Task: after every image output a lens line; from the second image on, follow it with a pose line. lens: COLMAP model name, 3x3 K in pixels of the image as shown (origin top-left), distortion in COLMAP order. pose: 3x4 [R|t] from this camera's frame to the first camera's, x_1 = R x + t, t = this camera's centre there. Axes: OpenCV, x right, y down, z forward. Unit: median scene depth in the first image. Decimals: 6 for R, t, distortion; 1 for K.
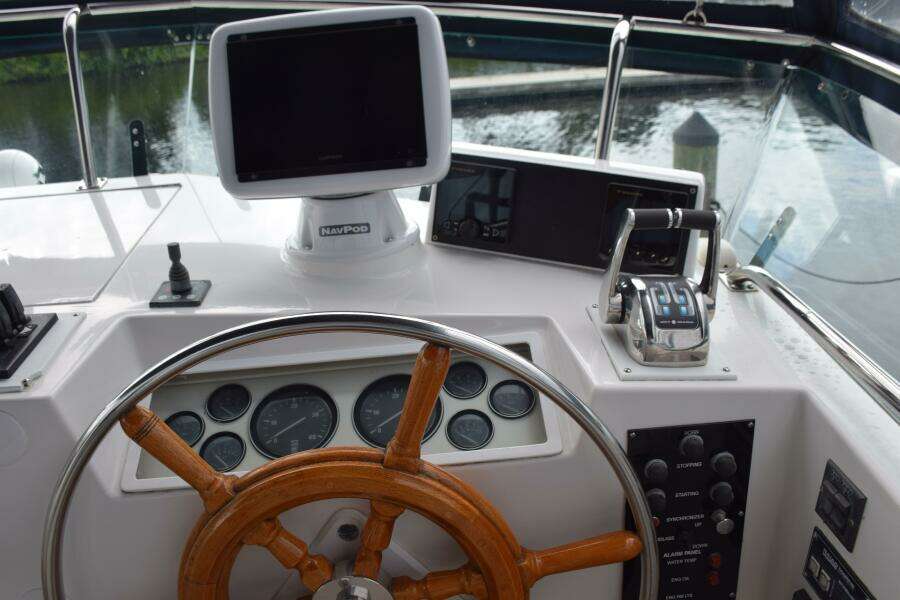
lens RADIAL K [[743.3, 0, 450.0], [0, 743.3, 300.0], [0, 0, 1]] dist [-0.101921, 0.008419]
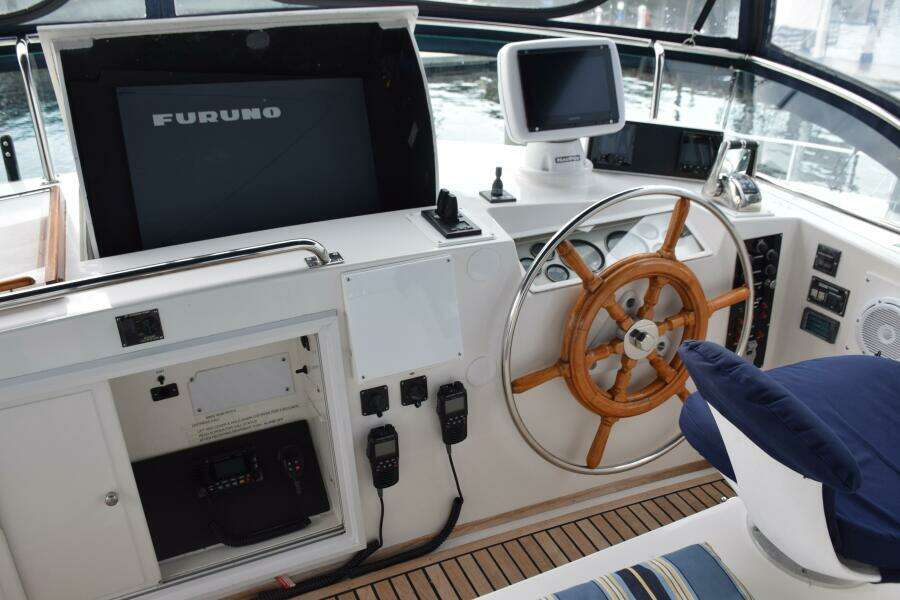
lens RADIAL K [[743.3, 0, 450.0], [0, 743.3, 300.0], [0, 0, 1]] dist [-0.101921, 0.008419]
pose [[0.932467, -0.099727, 0.347218, -1.177266], [0.090059, 0.994968, 0.043915, 0.157220], [-0.349850, -0.009679, 0.936756, -0.656662]]
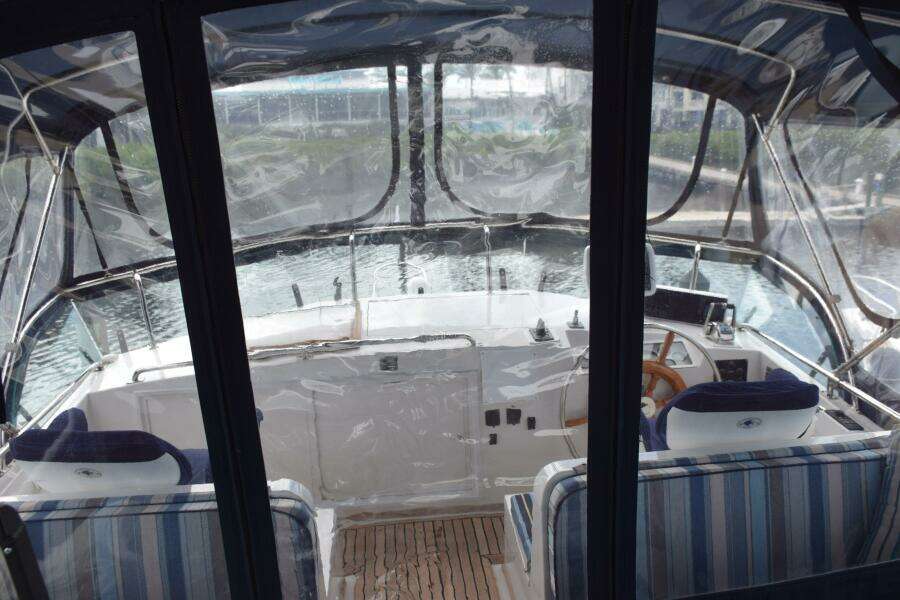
lens RADIAL K [[743.3, 0, 450.0], [0, 743.3, 300.0], [0, 0, 1]] dist [-0.101921, 0.008419]
pose [[0.999005, 0.034118, 0.028737, -1.084994], [-0.028634, 0.984439, -0.173378, 0.495061], [-0.034205, 0.172383, 0.984436, -2.383918]]
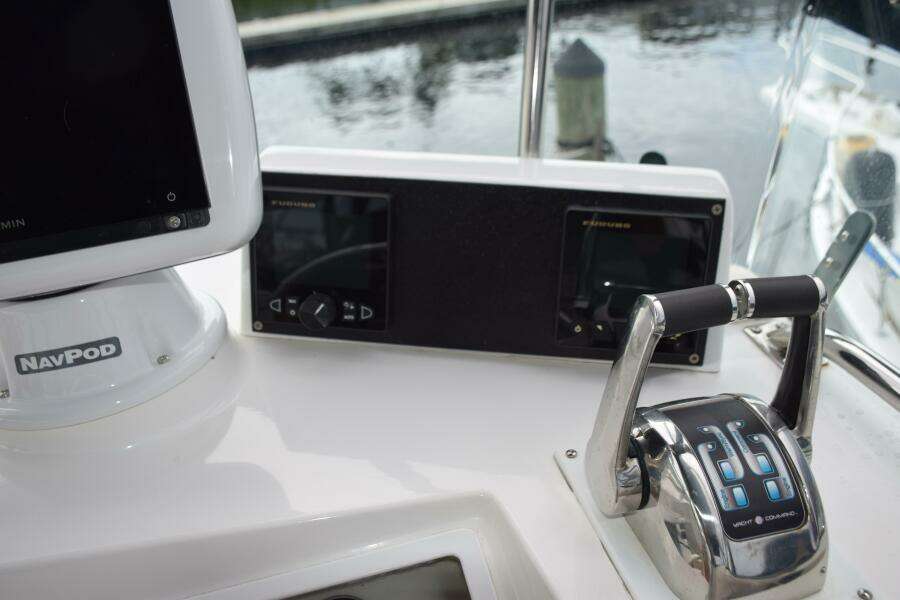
lens RADIAL K [[697.8, 0, 450.0], [0, 697.8, 300.0], [0, 0, 1]] dist [-0.013632, 0.002142]
pose [[0.977037, -0.134843, 0.164971, 0.039557], [0.117352, 0.986803, 0.111573, -0.155237], [-0.177839, -0.089652, 0.979967, 0.492905]]
